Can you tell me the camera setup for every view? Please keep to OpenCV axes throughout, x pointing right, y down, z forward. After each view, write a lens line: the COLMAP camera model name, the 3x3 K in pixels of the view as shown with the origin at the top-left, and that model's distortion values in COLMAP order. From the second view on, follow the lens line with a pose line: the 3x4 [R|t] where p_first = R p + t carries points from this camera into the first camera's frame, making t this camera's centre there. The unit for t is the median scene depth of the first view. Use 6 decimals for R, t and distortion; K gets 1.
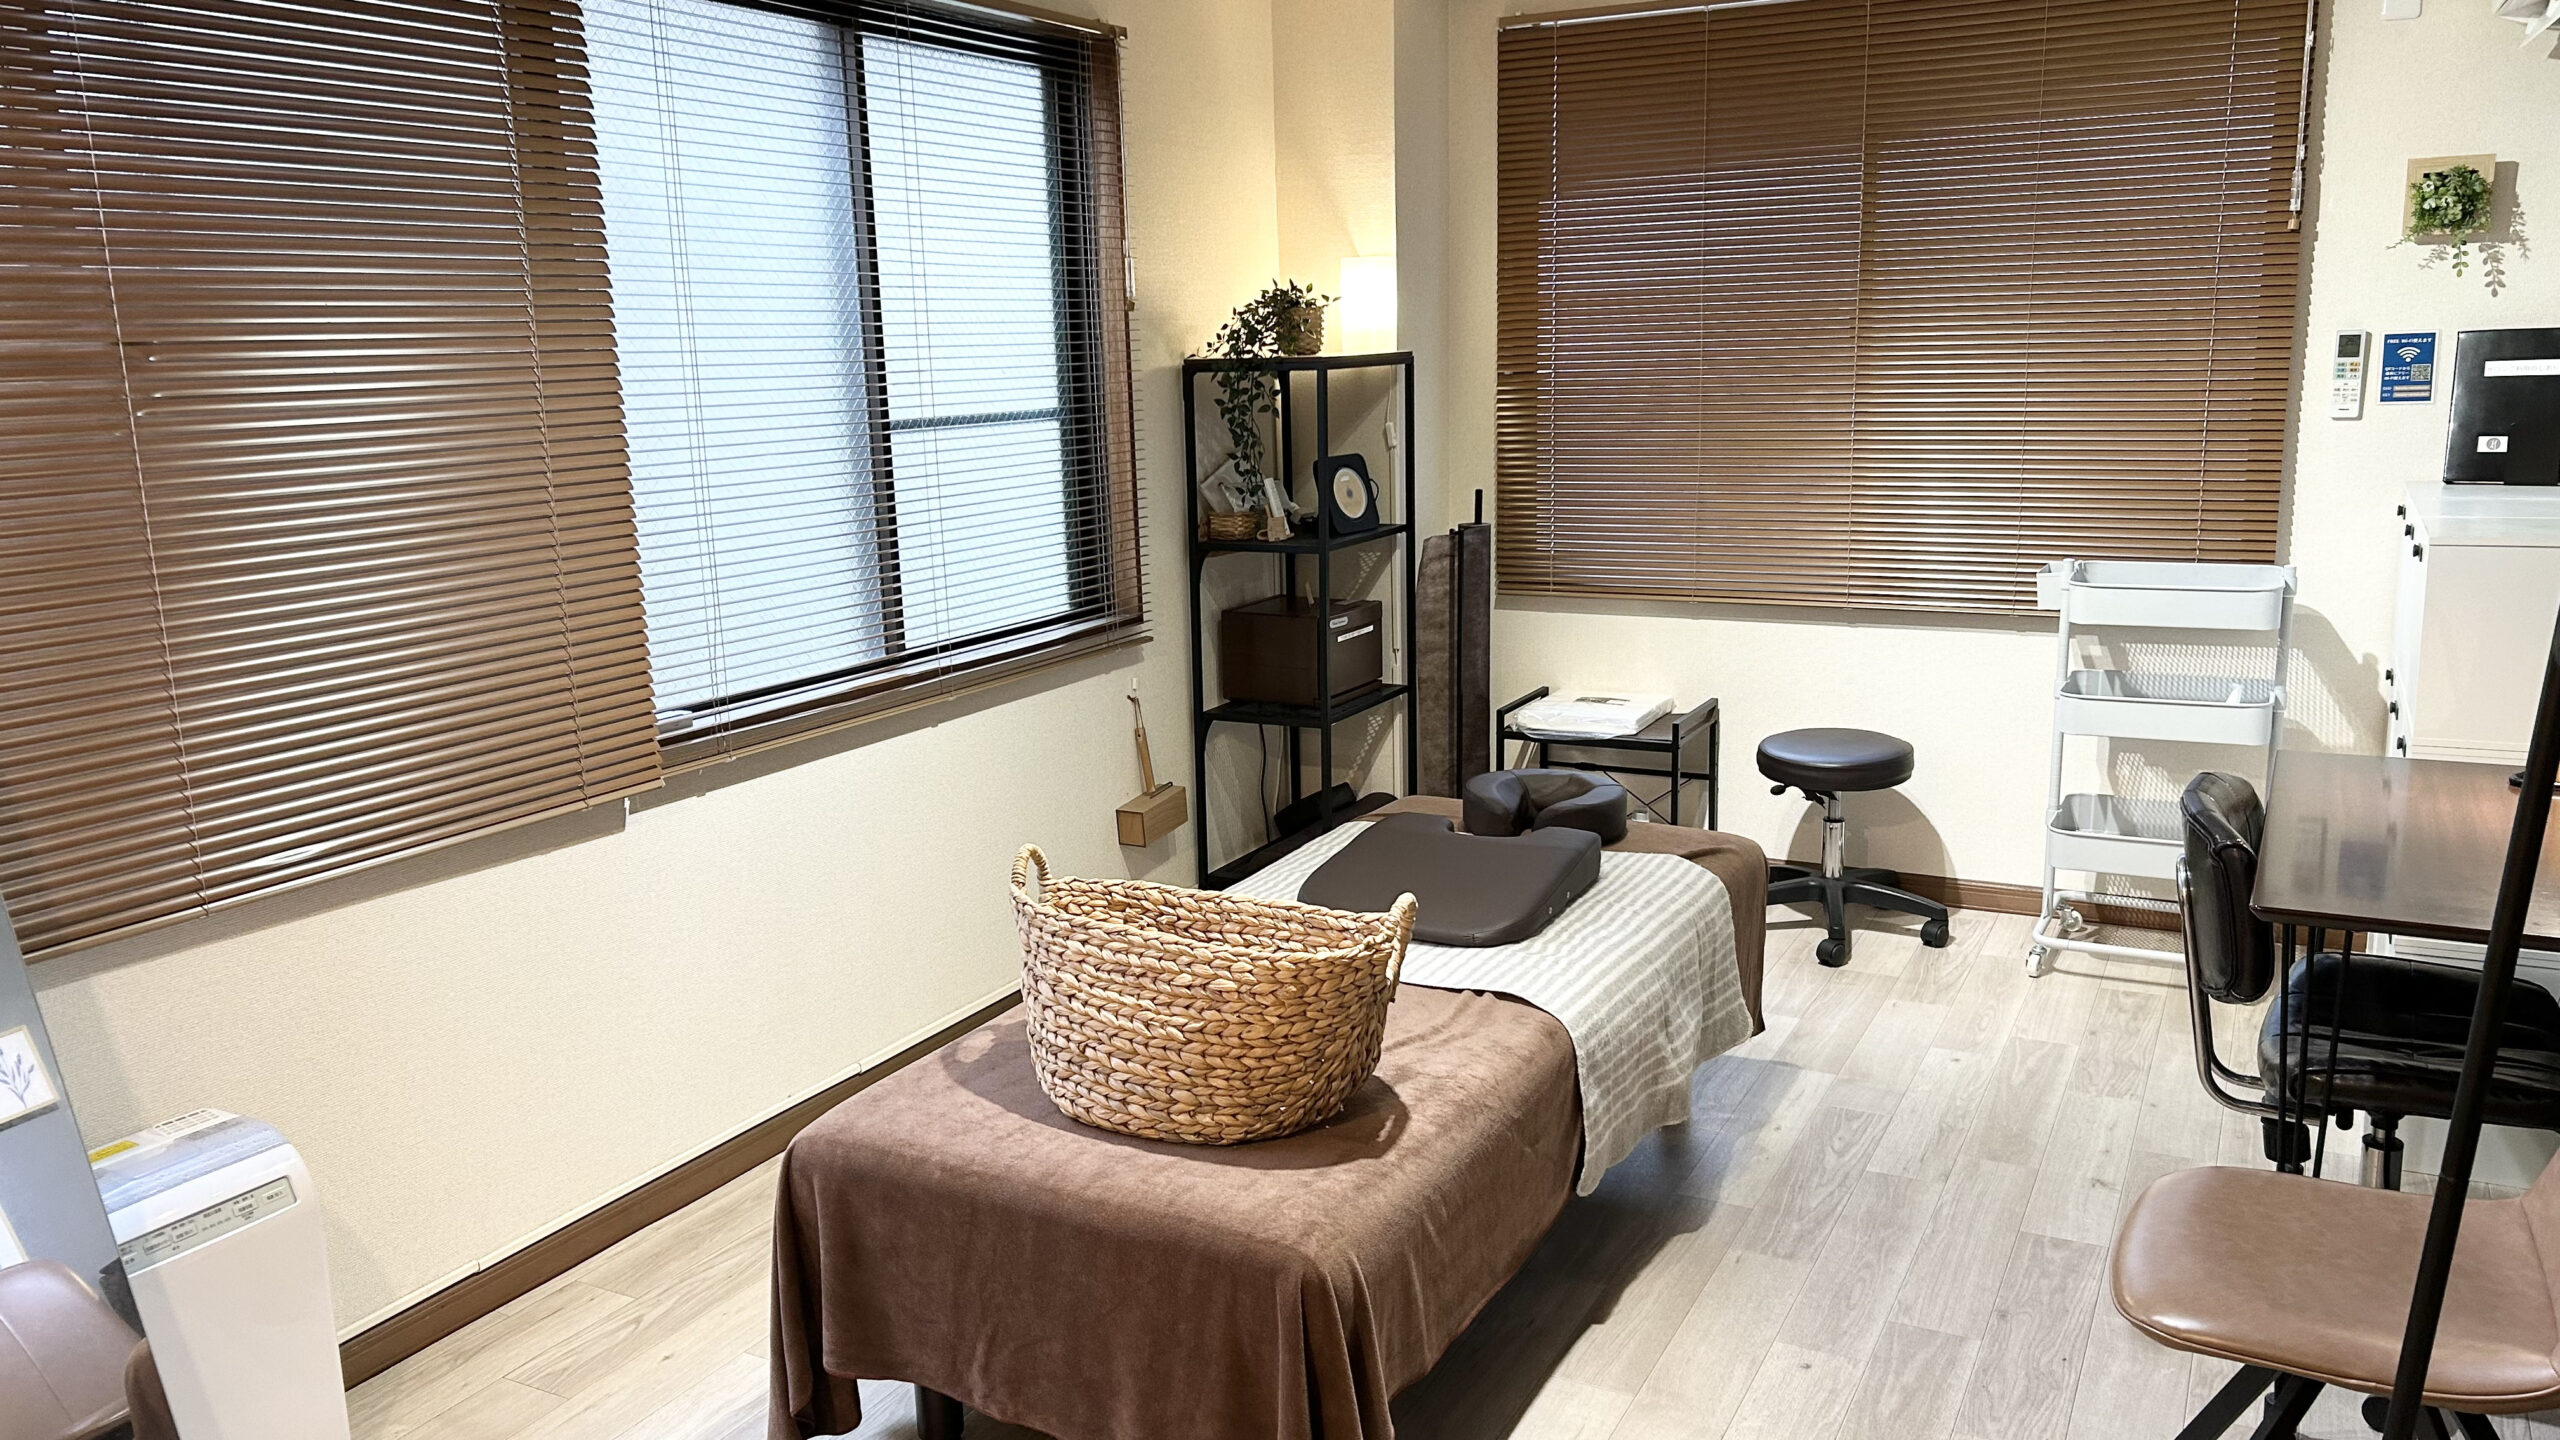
lens RADIAL K [[1891.5, 0, 1278.9], [0, 1891.5, 739.4], [0, 0, 1]] dist [0.049968, -0.046989]
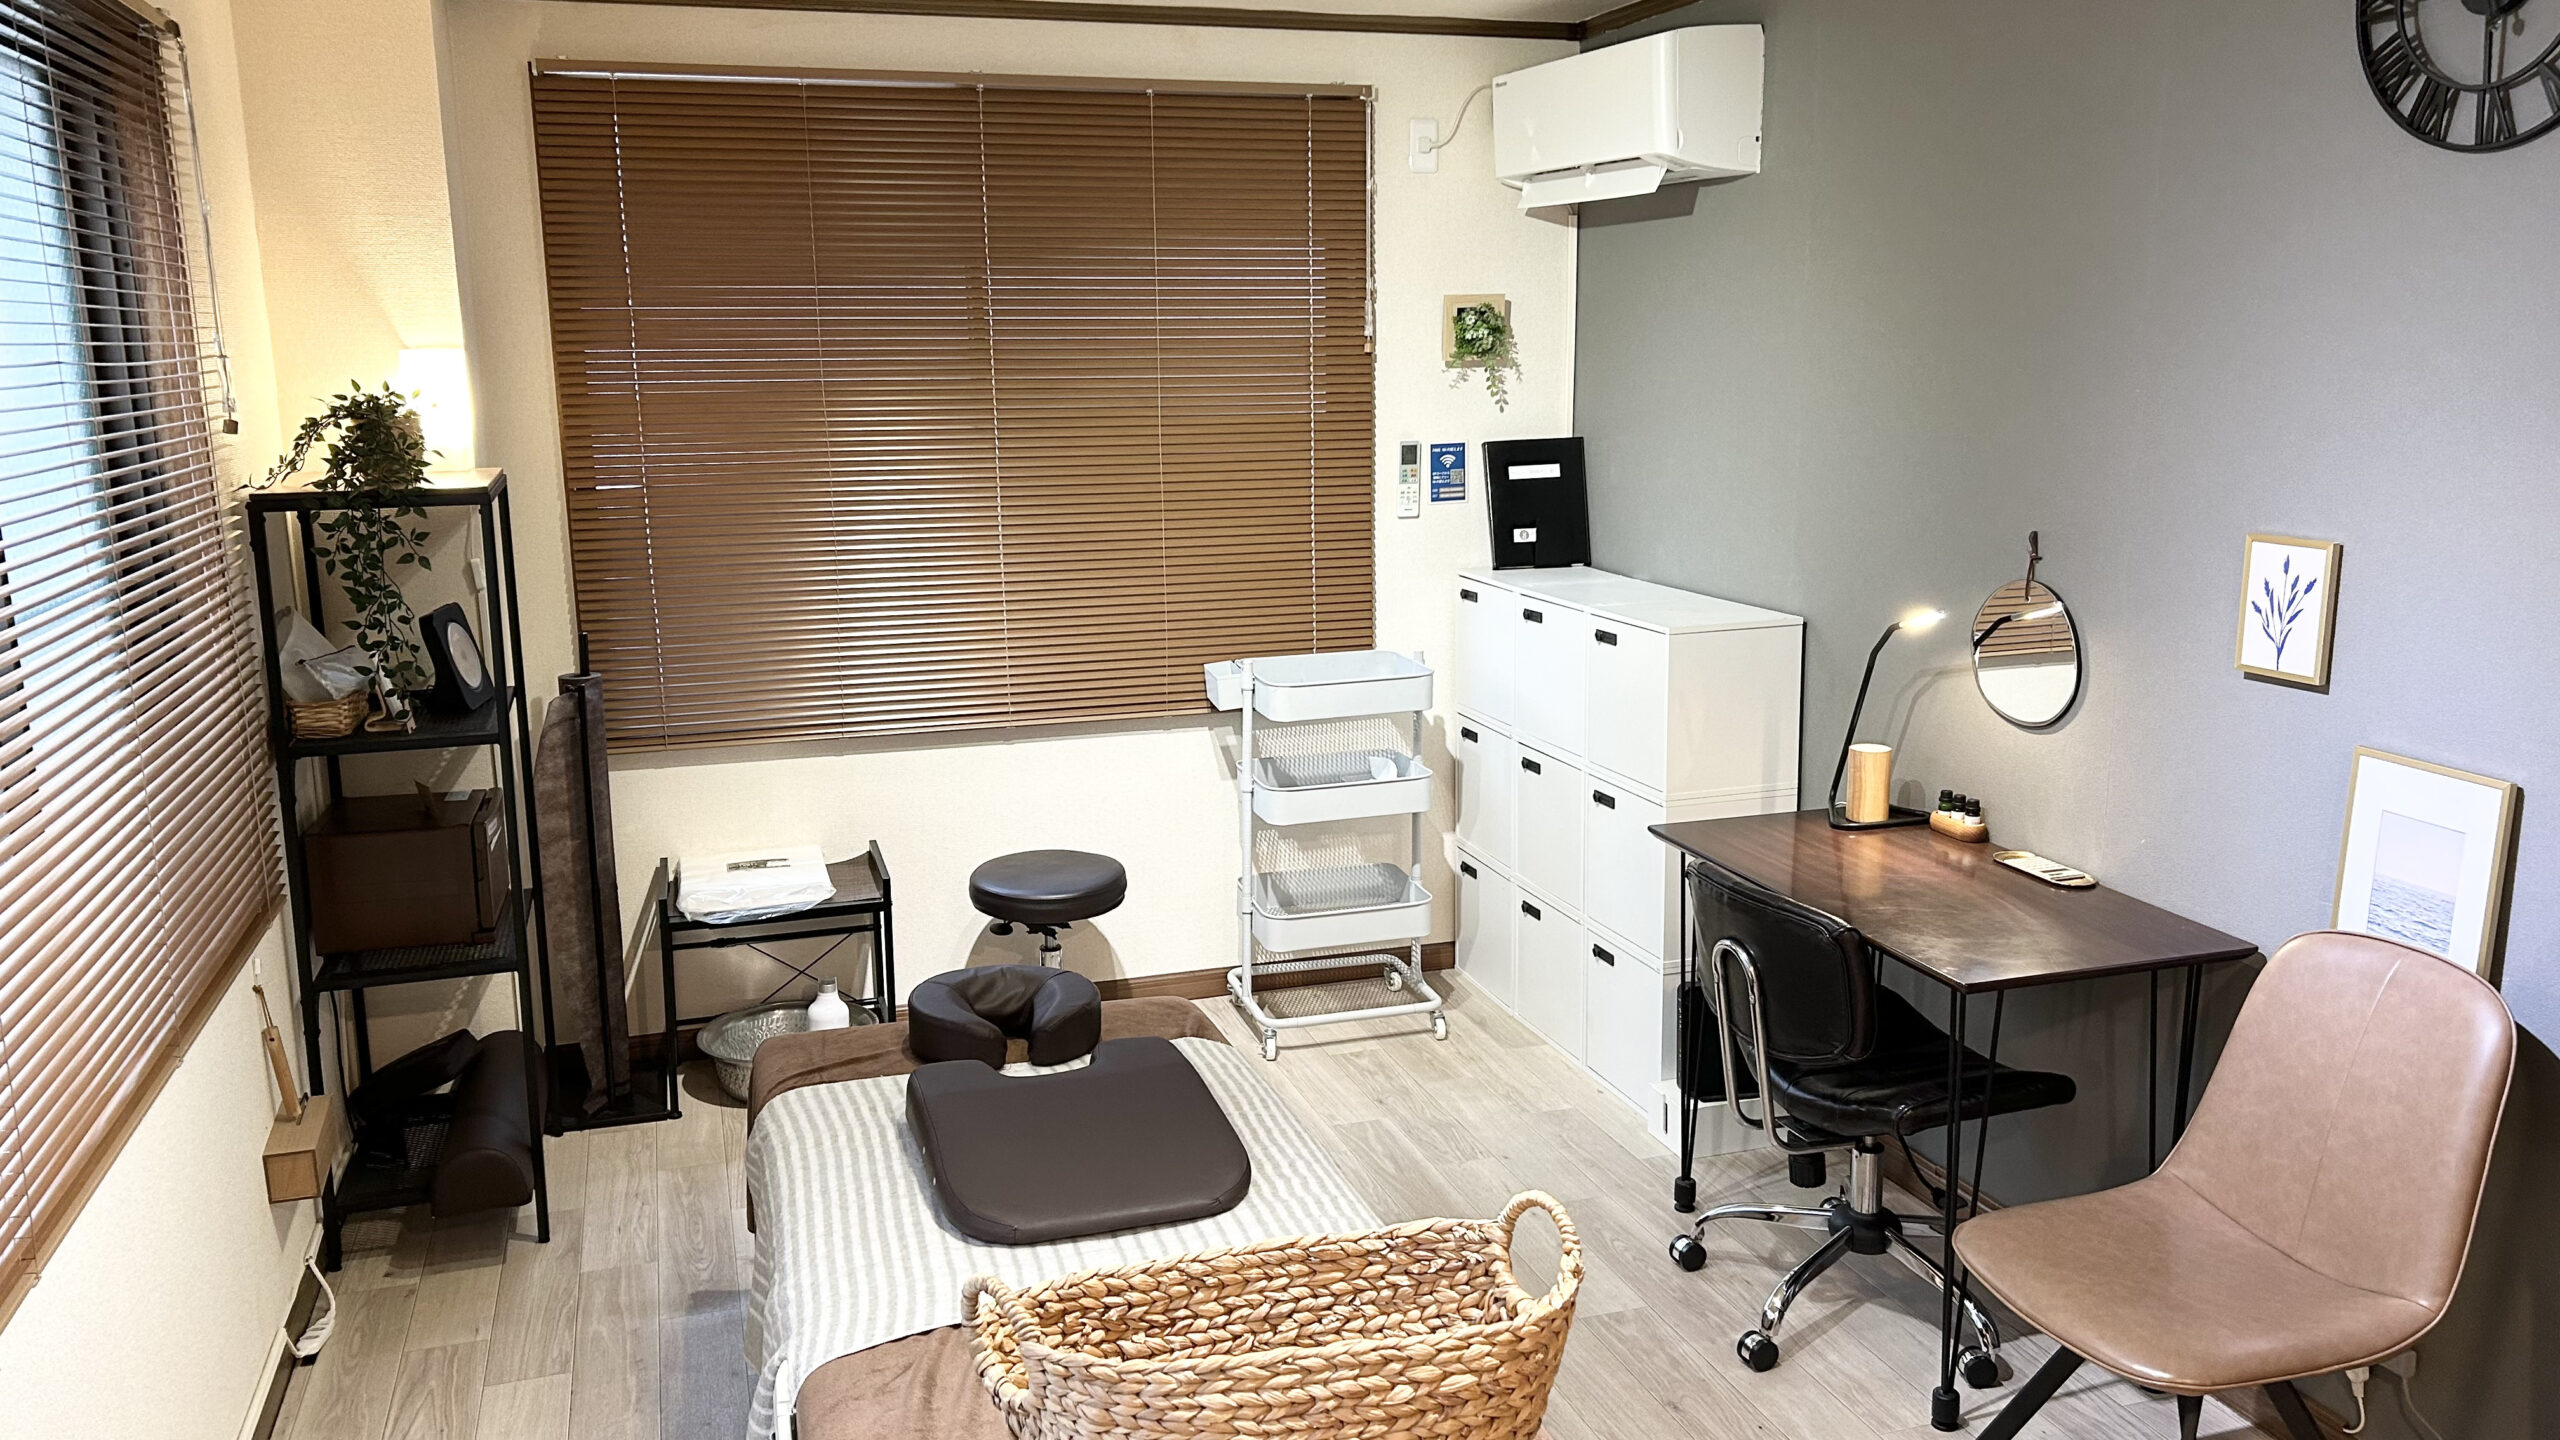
lens RADIAL K [[1891.5, 0, 1247.4], [0, 1891.5, 753.4], [0, 0, 1]] dist [0.049968, -0.046989]
pose [[0.708114, -0.132458, 0.693563, -0.348233], [0.142604, 0.988834, 0.043253, -0.099411], [-0.691548, 0.068277, 0.719097, 0.286404]]
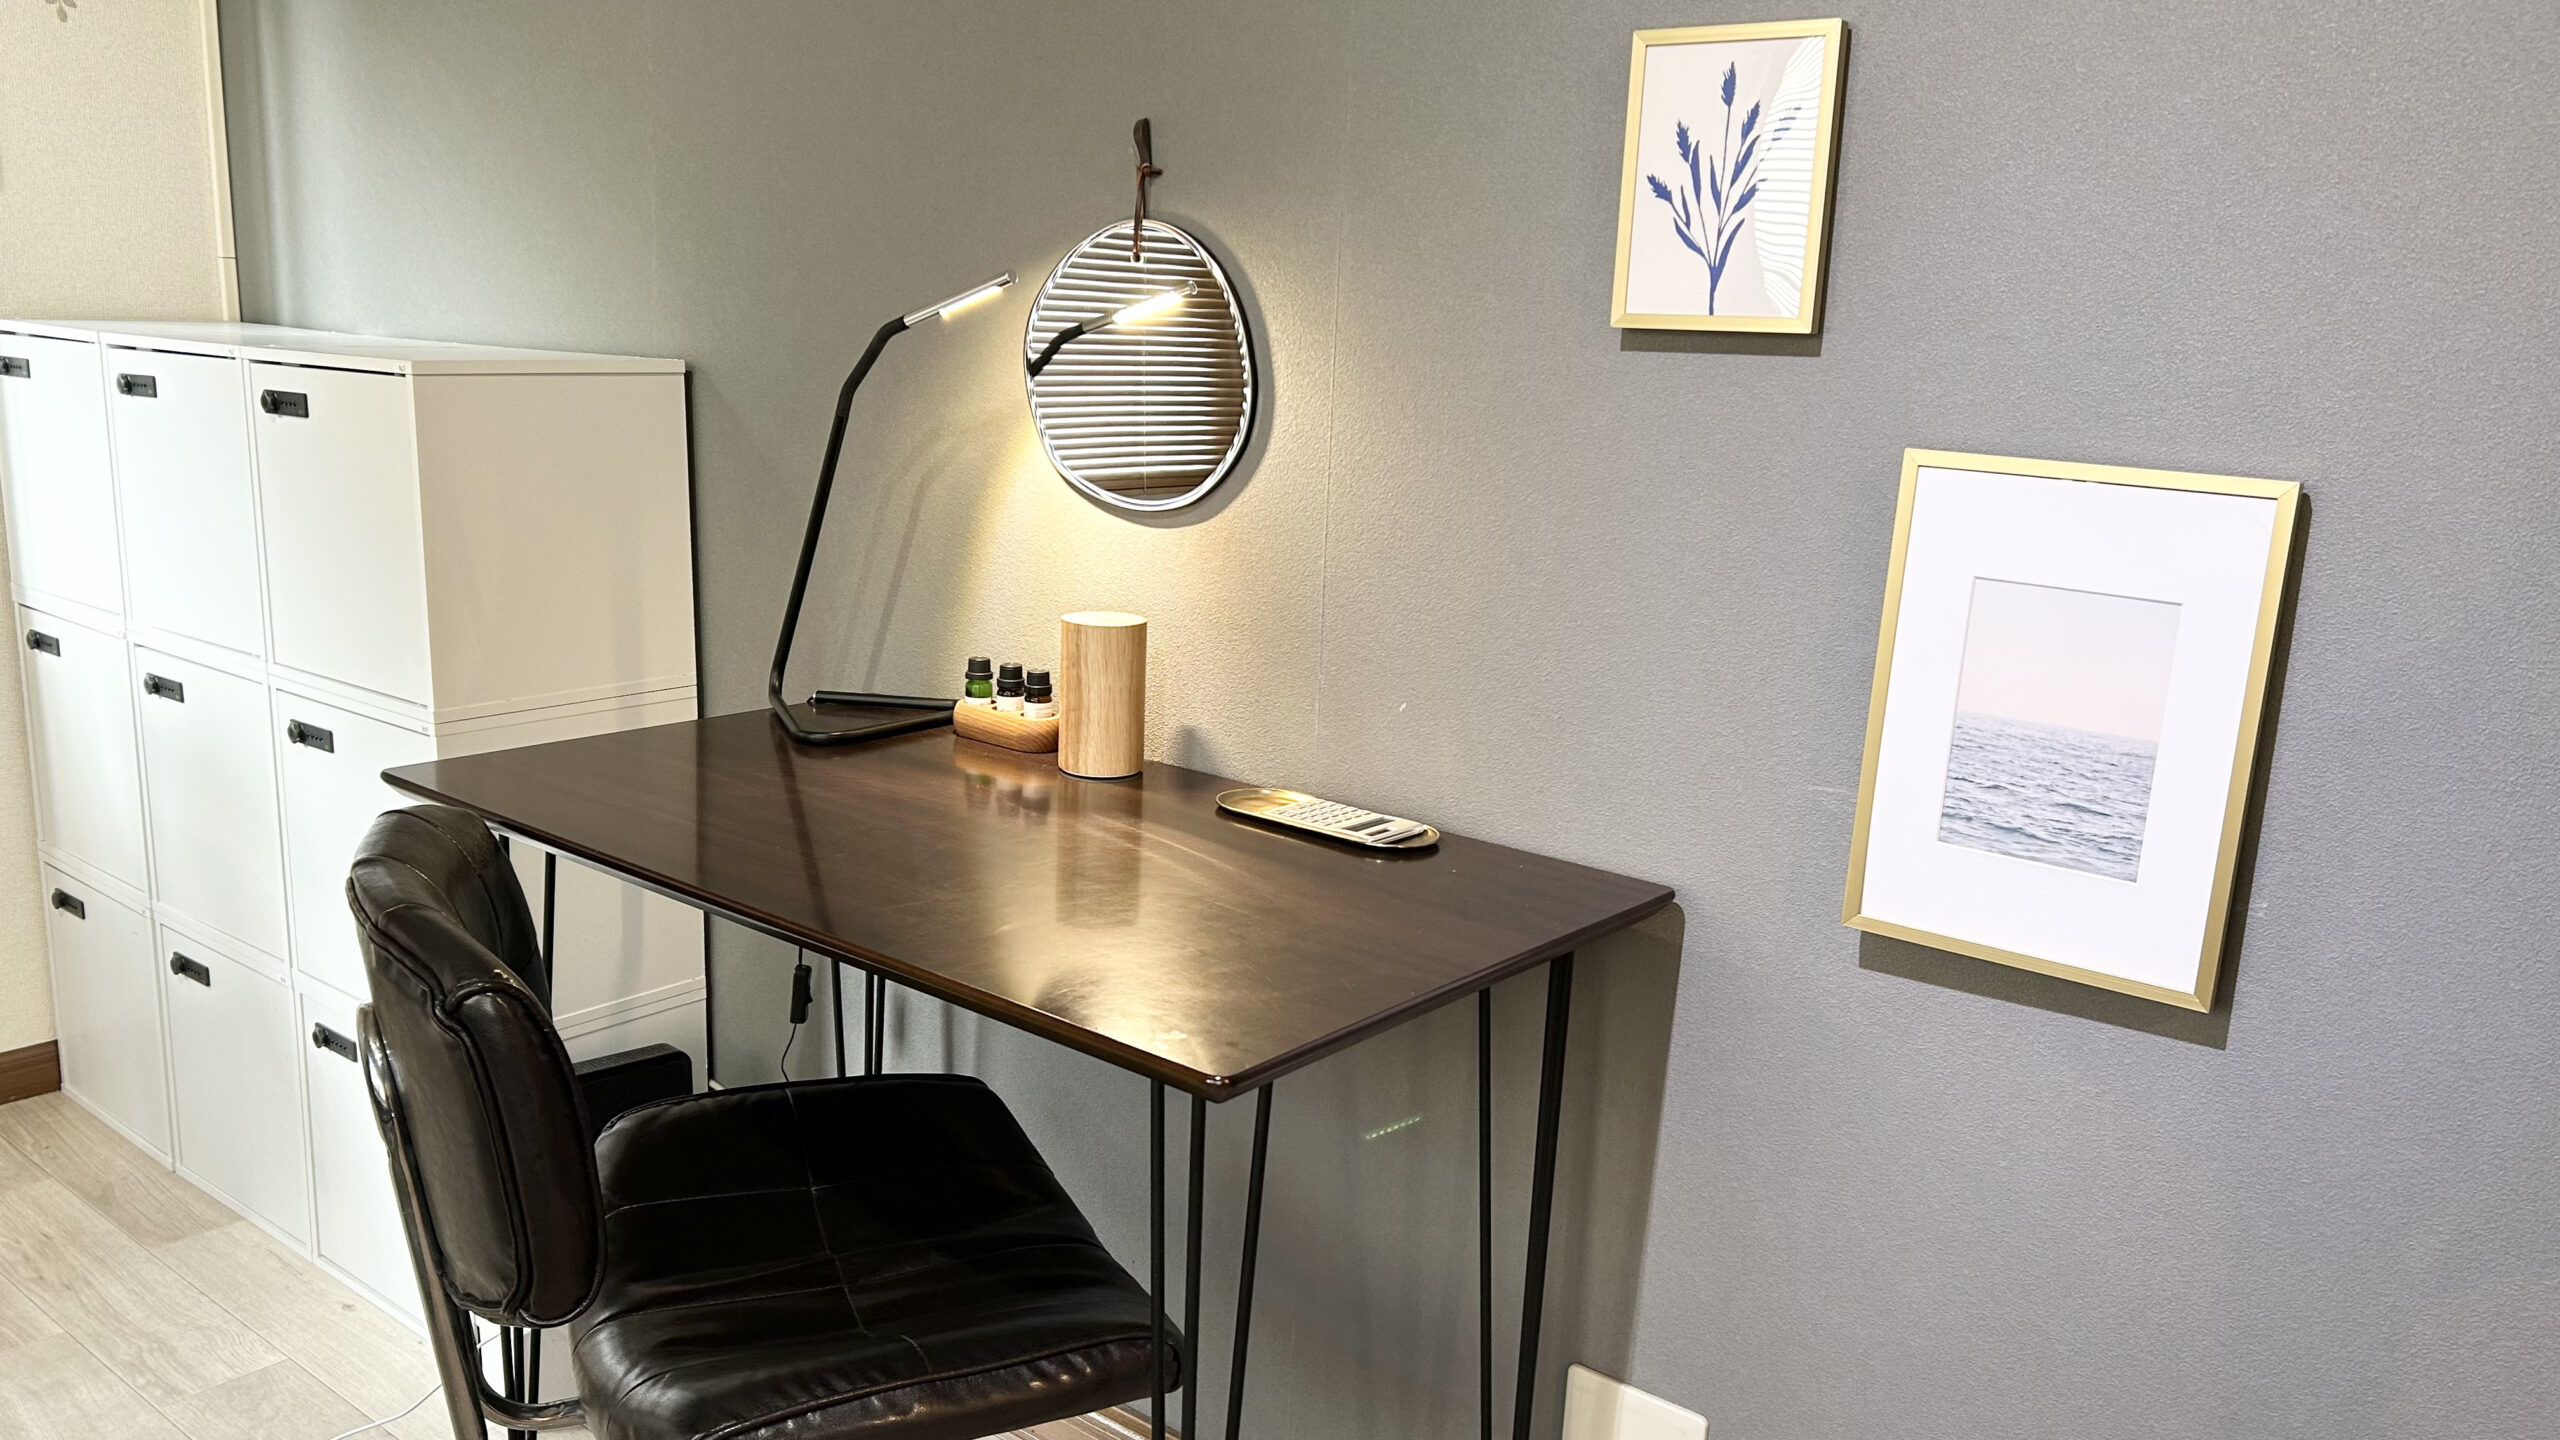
lens RADIAL K [[1891.5, 0, 1271.1], [0, 1891.5, 720.3], [0, 0, 1]] dist [0.049968, -0.046989]
pose [[0.182730, -0.162741, 0.969600, 0.068162], [0.158291, 0.978209, 0.134354, -0.031272], [-0.970337, 0.128929, 0.204509, 0.549142]]
